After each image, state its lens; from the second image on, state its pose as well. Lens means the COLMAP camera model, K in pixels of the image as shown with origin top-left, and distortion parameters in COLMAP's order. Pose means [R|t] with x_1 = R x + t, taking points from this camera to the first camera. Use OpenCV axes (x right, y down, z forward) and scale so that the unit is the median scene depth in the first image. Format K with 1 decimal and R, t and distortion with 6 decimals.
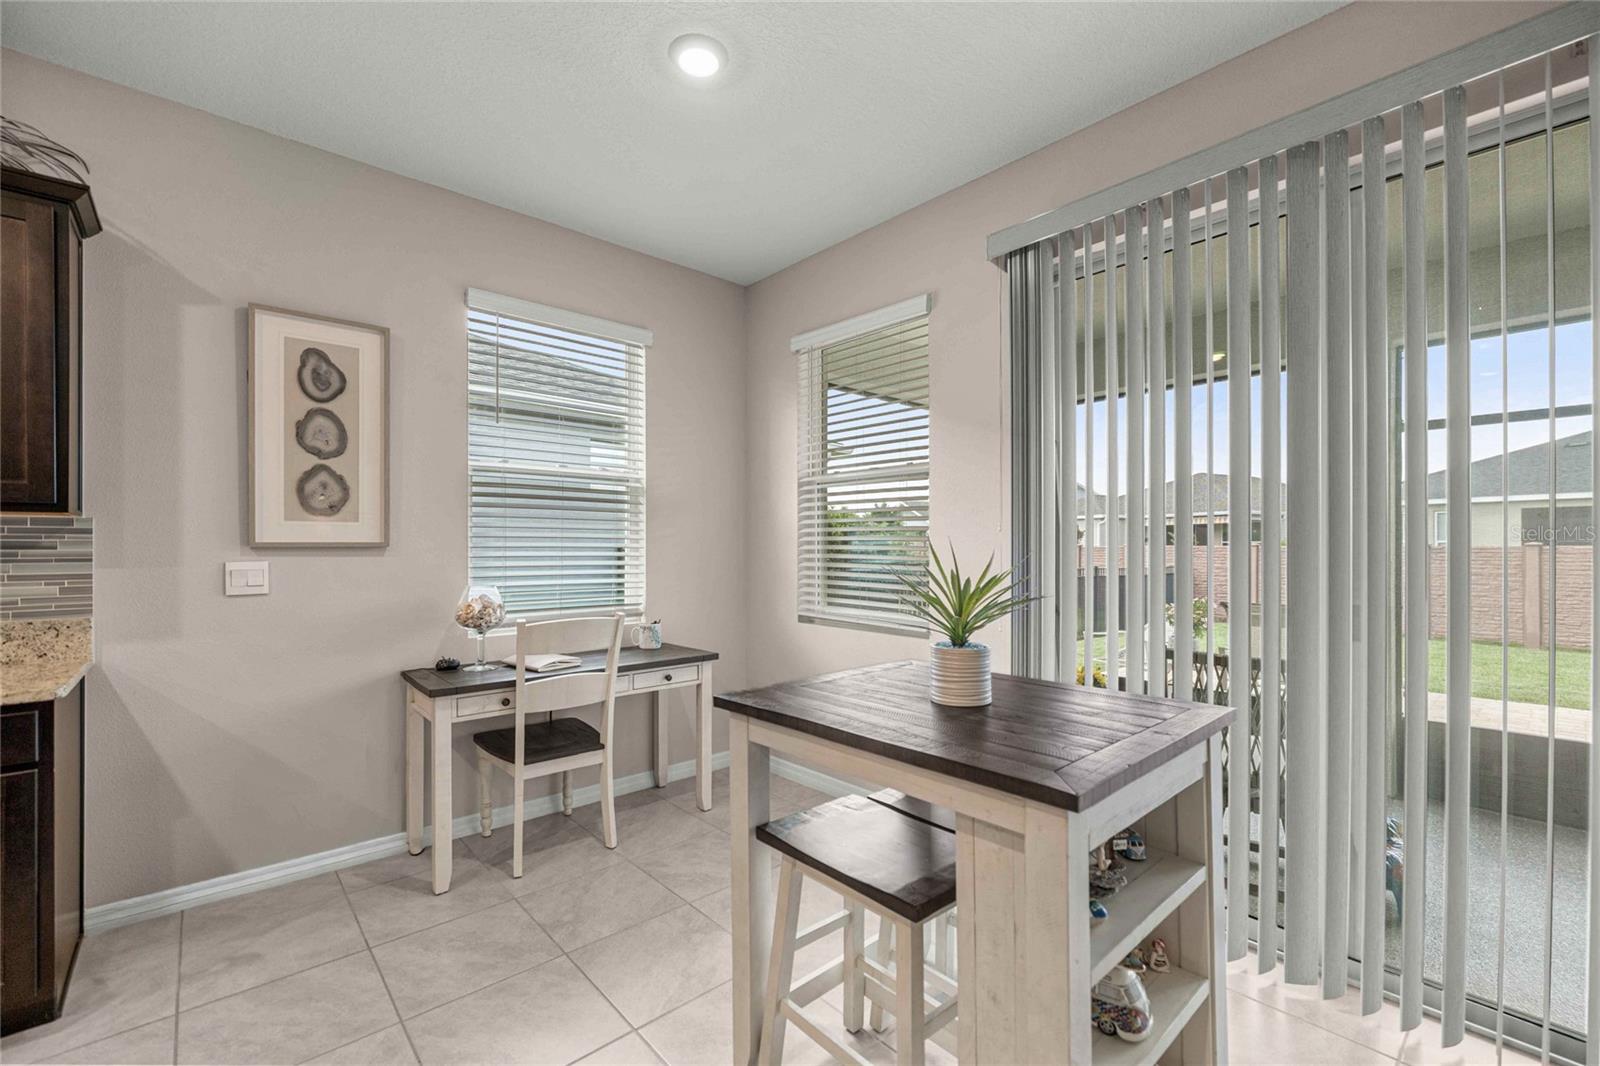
lens RADIAL K [[673.7, 0, 789.6], [0, 673.7, 541.9], [0, 0, 1]] dist [0.001655, -0.000663]
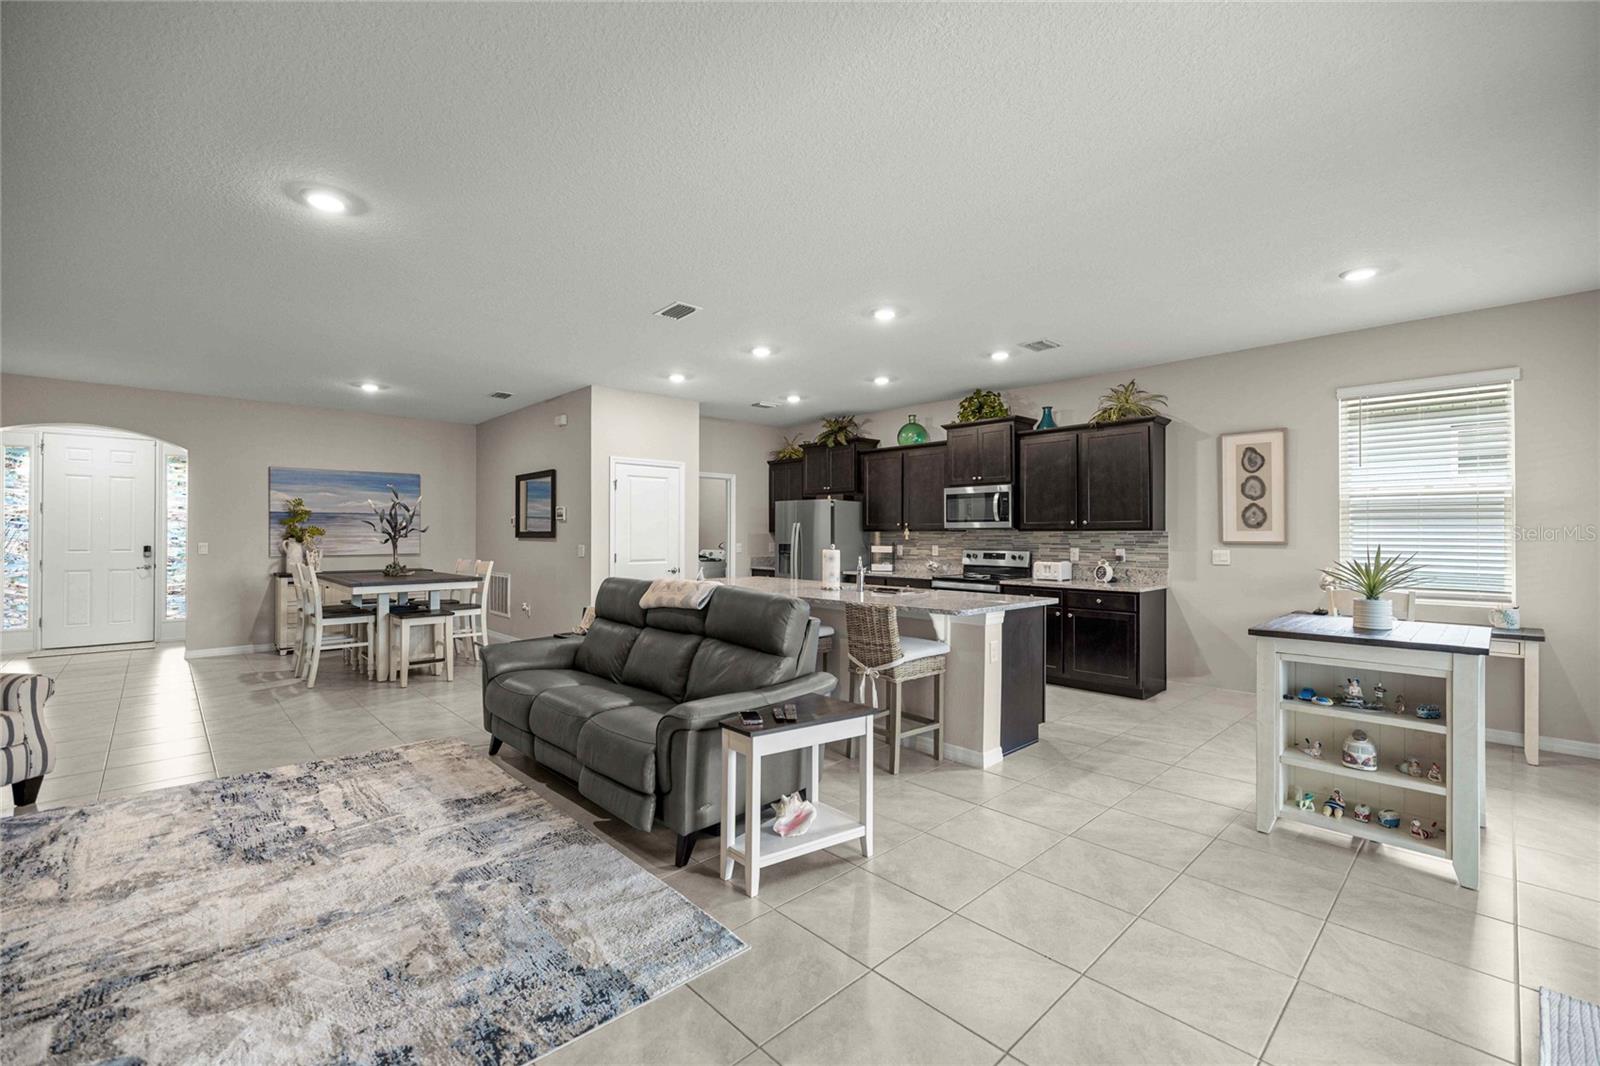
lens RADIAL K [[673.7, 0, 799.2], [0, 673.7, 530.7], [0, 0, 1]] dist [0.001655, -0.000663]
pose [[0.037986, -0.006743, -0.999256, 1.305924], [0.000304, 0.999977, -0.006737, -0.018606], [0.999278, -0.000048, 0.037987, -0.454715]]
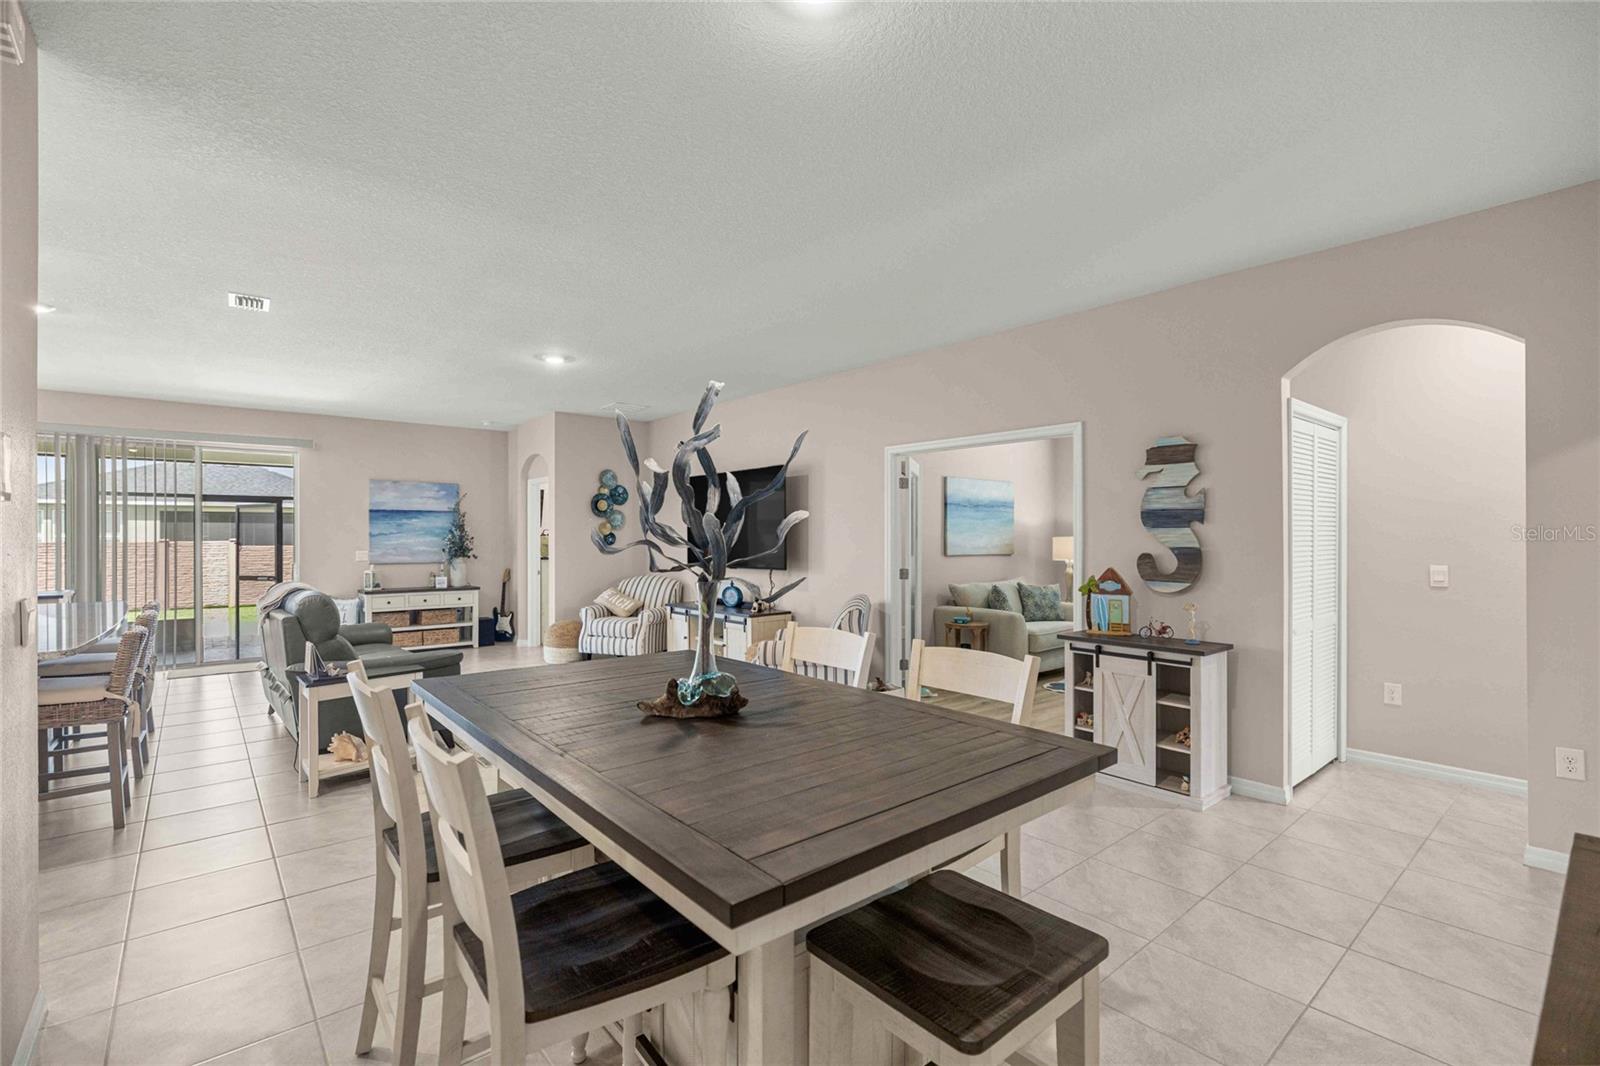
lens RADIAL K [[718.9, 0, 797.7], [0, 718.9, 540.6], [0, 0, 1]] dist [-0.003960, -0.000720]
pose [[0.021426, -0.006908, 0.999747, -2.070777], [-0.002097, 0.999974, 0.006955, -0.051419], [-0.999768, -0.002245, 0.021410, -2.016819]]
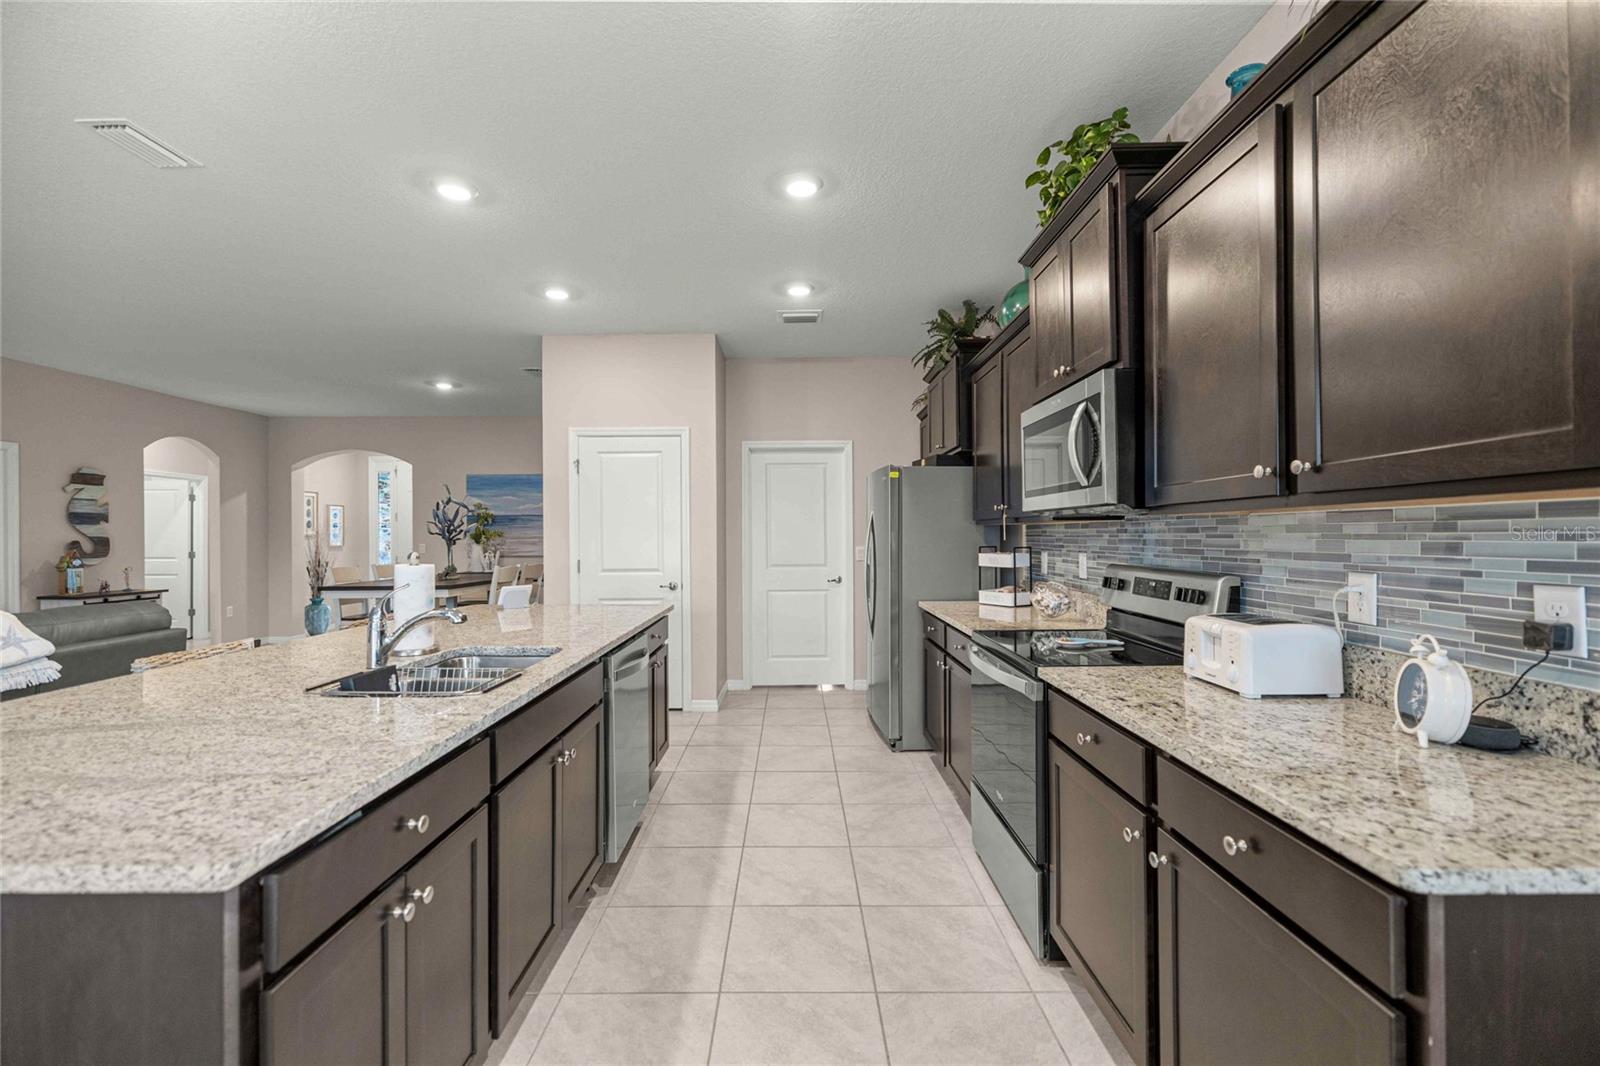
lens RADIAL K [[673.7, 0, 805.4], [0, 673.7, 529.0], [0, 0, 1]] dist [0.001655, -0.000663]
pose [[-0.646639, -0.004349, -0.762784, -0.305528], [0.006862, 0.999910, -0.011518, -0.009930], [0.762766, -0.012683, -0.646551, 0.657807]]
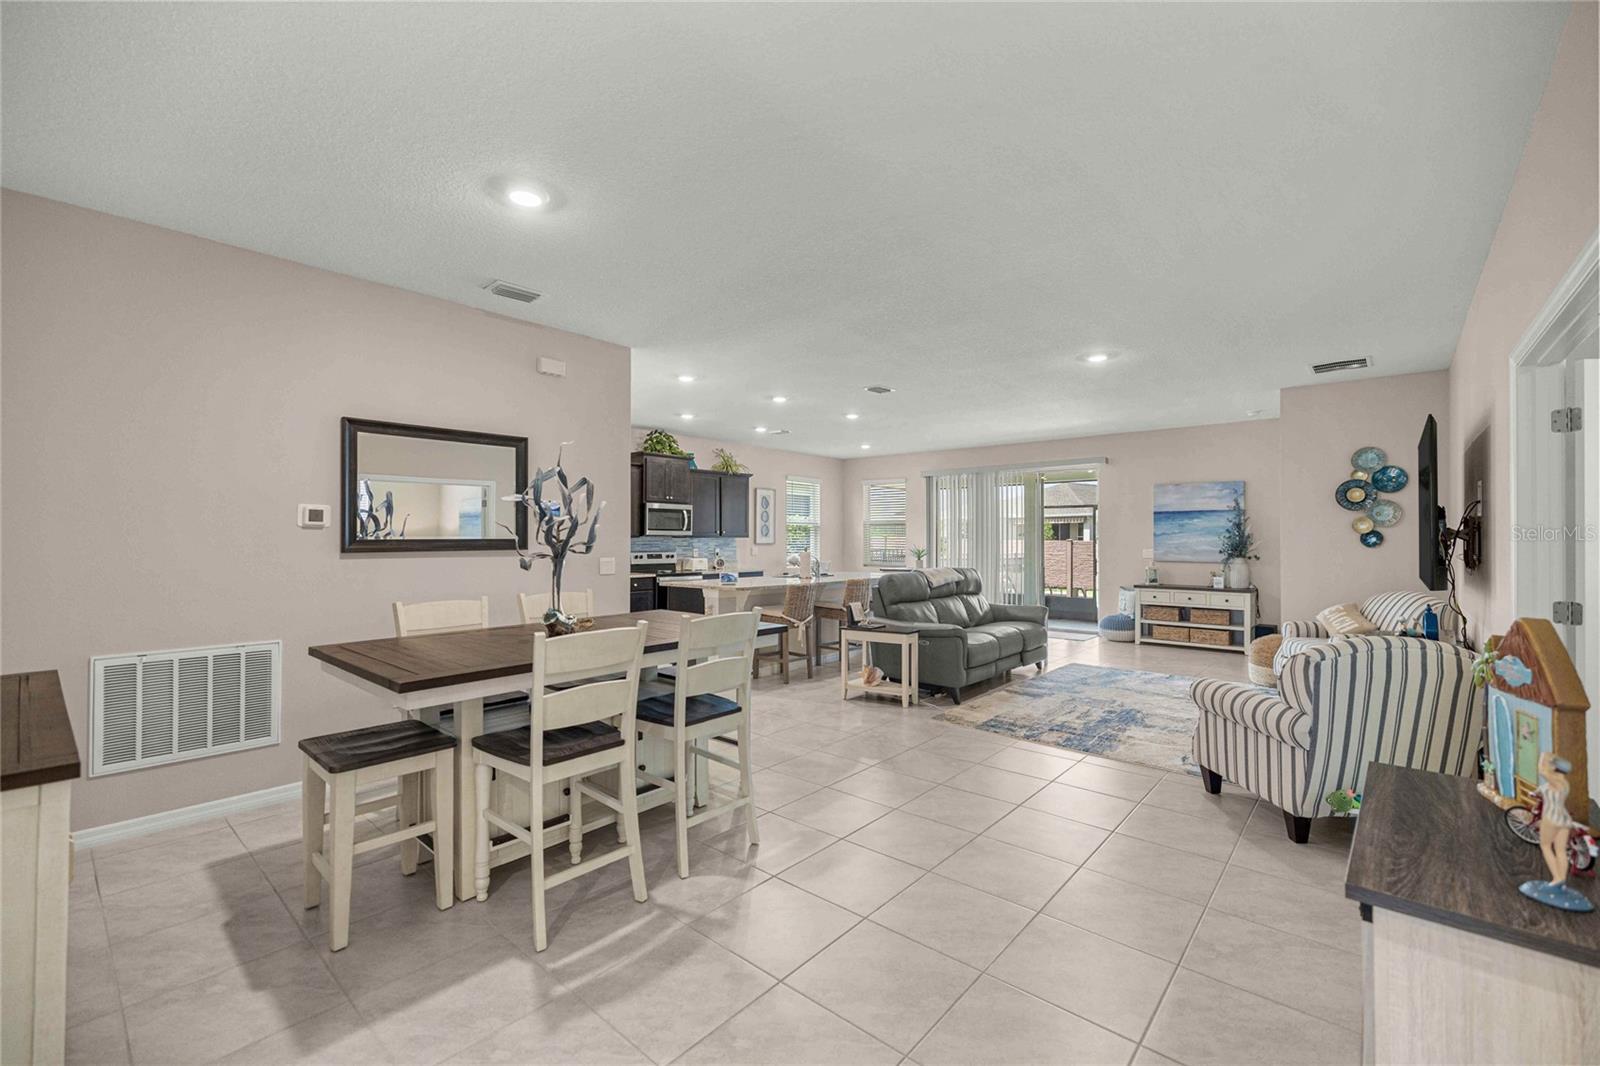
lens RADIAL K [[673.7, 0, 787.6], [0, 673.7, 531.9], [0, 0, 1]] dist [0.001655, -0.000663]
pose [[0.992493, 0.001077, 0.122295, -1.073445], [-0.000501, 0.999989, -0.004736, -0.046961], [-0.122299, 0.004639, 0.992482, -3.152992]]
